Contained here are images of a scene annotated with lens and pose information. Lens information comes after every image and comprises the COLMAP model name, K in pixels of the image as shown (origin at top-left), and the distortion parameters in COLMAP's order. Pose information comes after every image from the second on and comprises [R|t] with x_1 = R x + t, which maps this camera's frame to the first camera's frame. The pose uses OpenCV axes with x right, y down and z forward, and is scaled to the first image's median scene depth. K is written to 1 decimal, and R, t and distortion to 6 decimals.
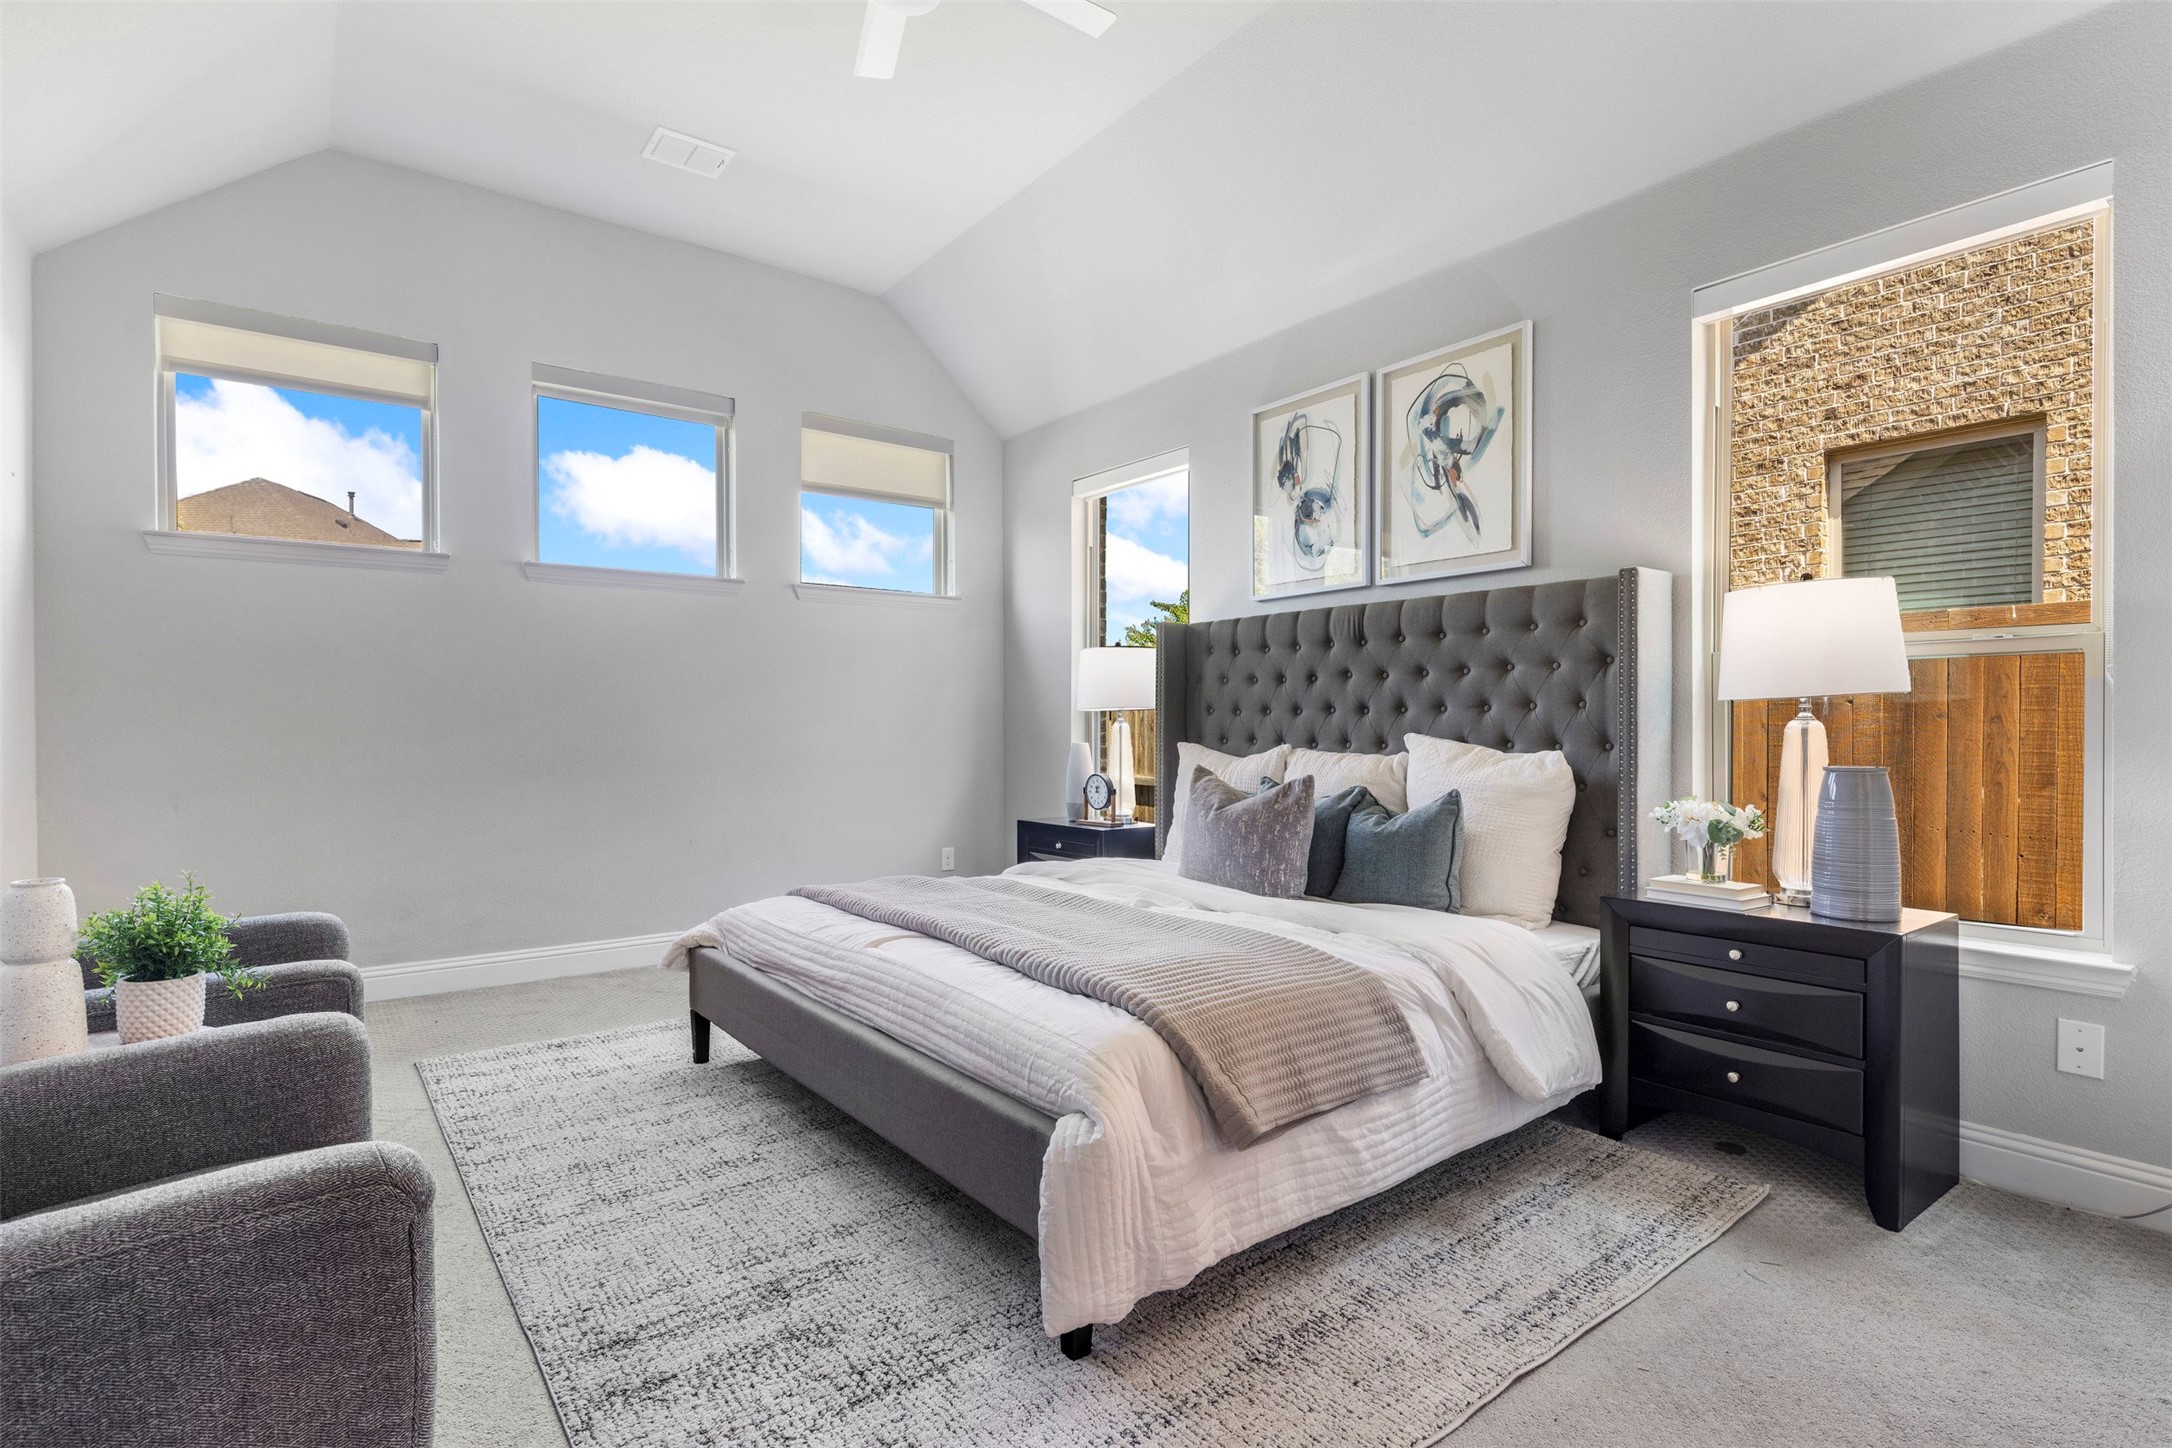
lens RADIAL K [[1060.4, 0, 1080.1], [0, 1060.4, 726.6], [0, 0, 1]] dist [0.001446, -0.000204]
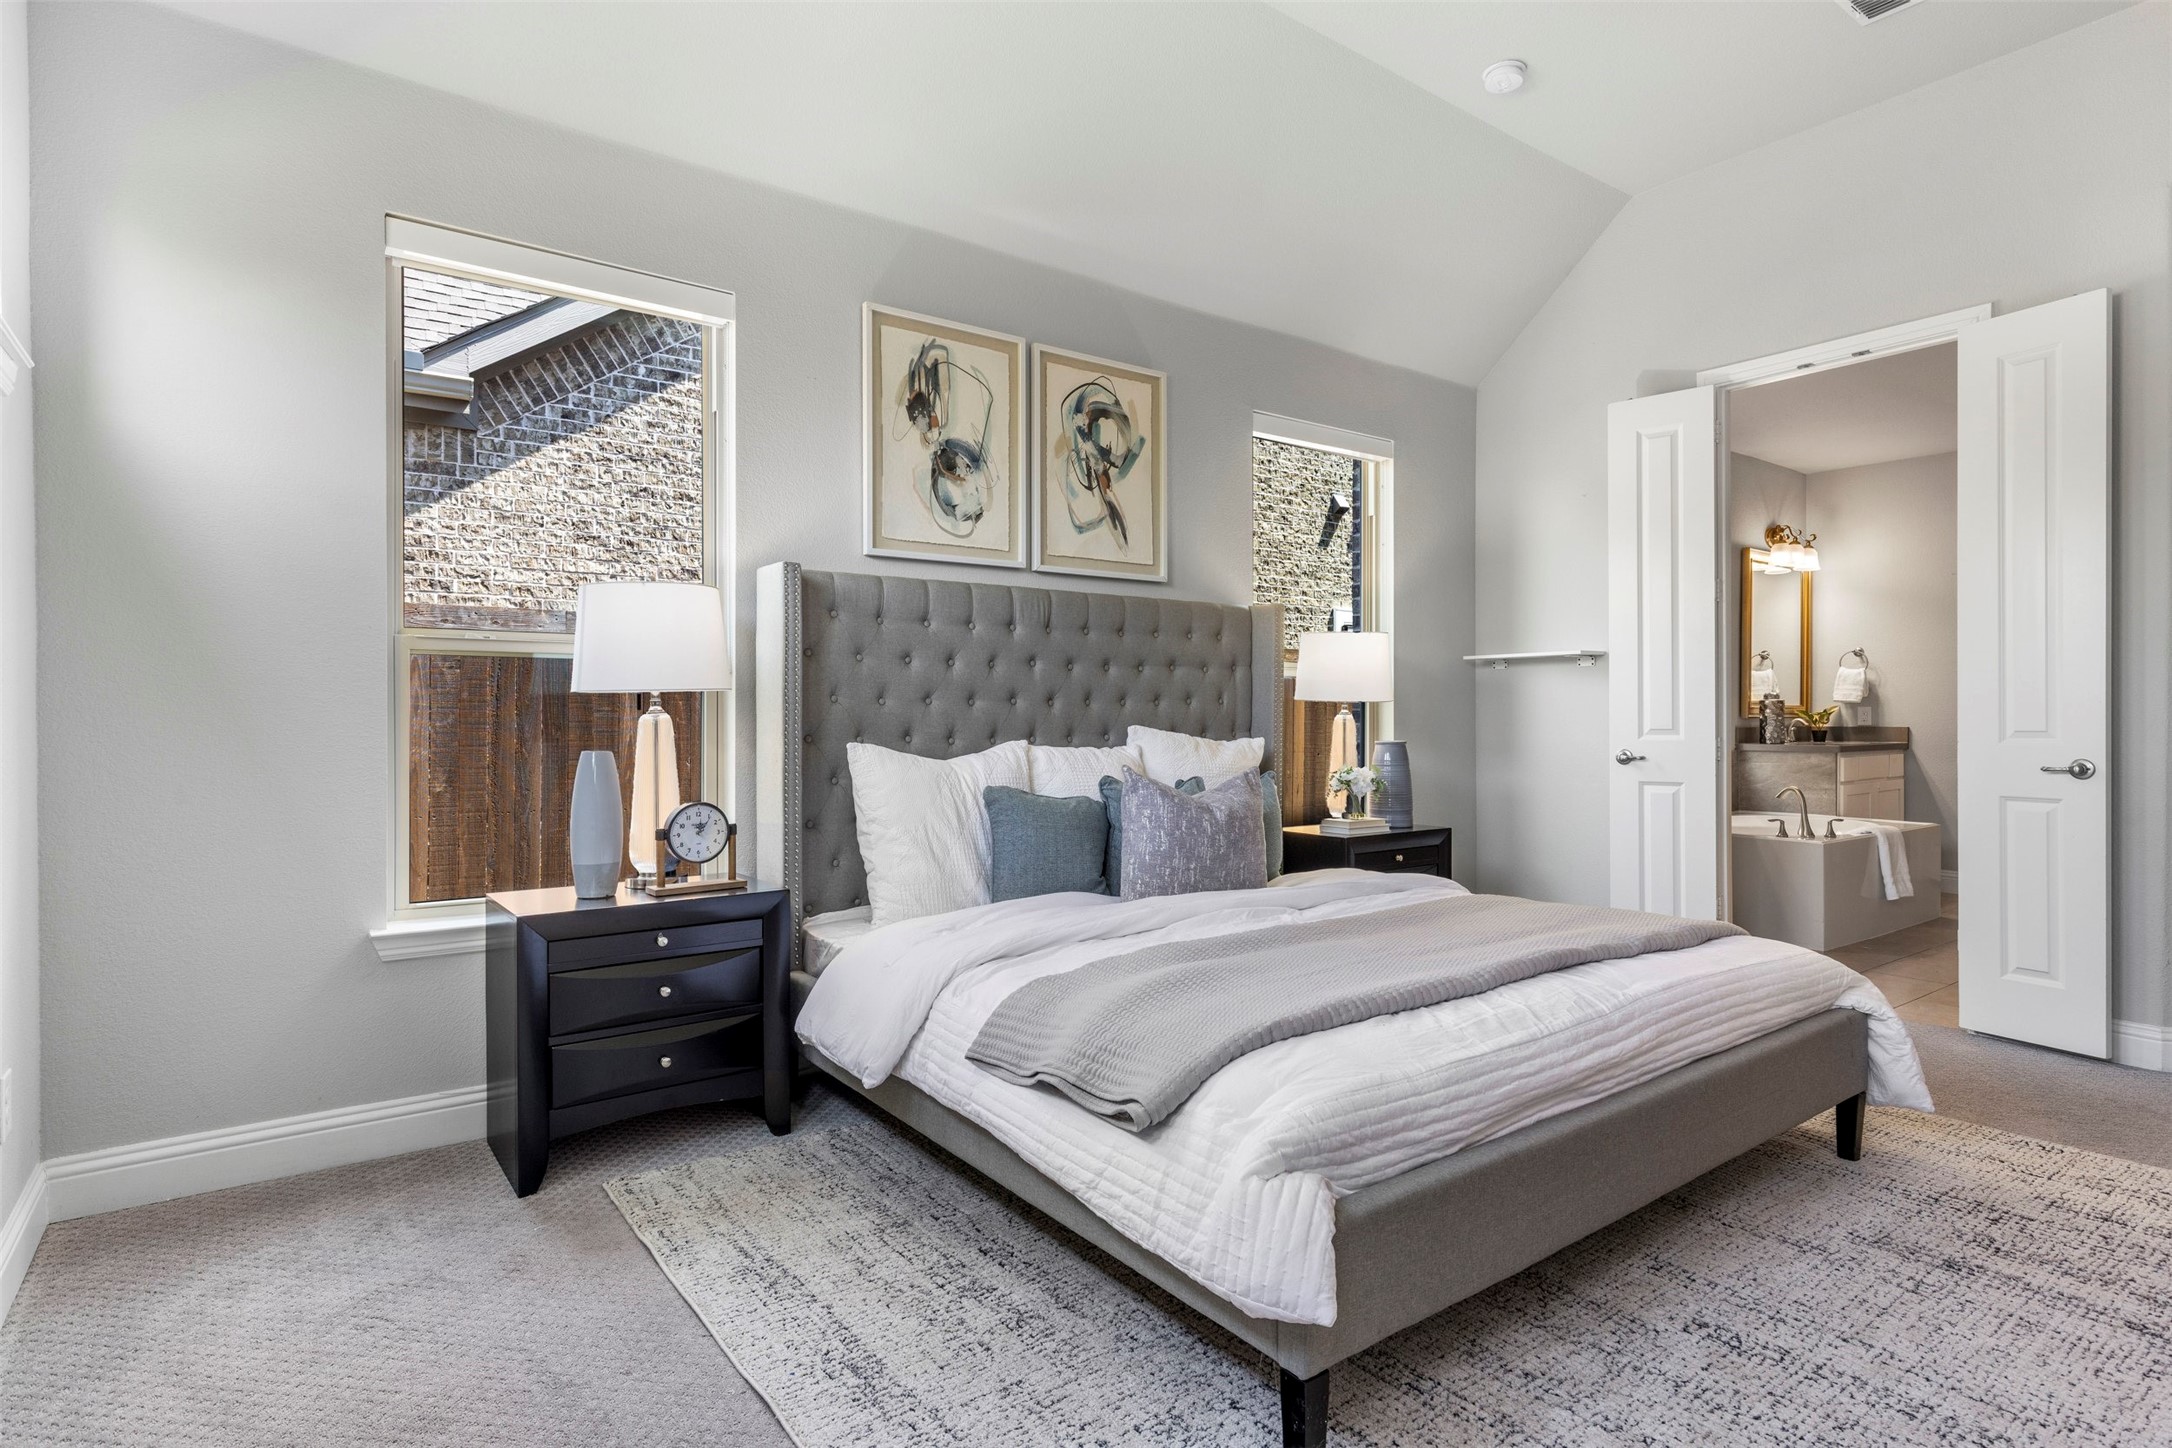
lens RADIAL K [[1095.8, 0, 1078.3], [0, 1095.8, 723.8], [0, 0, 1]] dist [-0.007601, -0.001377]
pose [[0.025745, -0.004755, 0.999657, -0.728491], [0.001351, 0.999988, 0.004722, -0.000210], [-0.999668, 0.001229, 0.025751, 0.974812]]
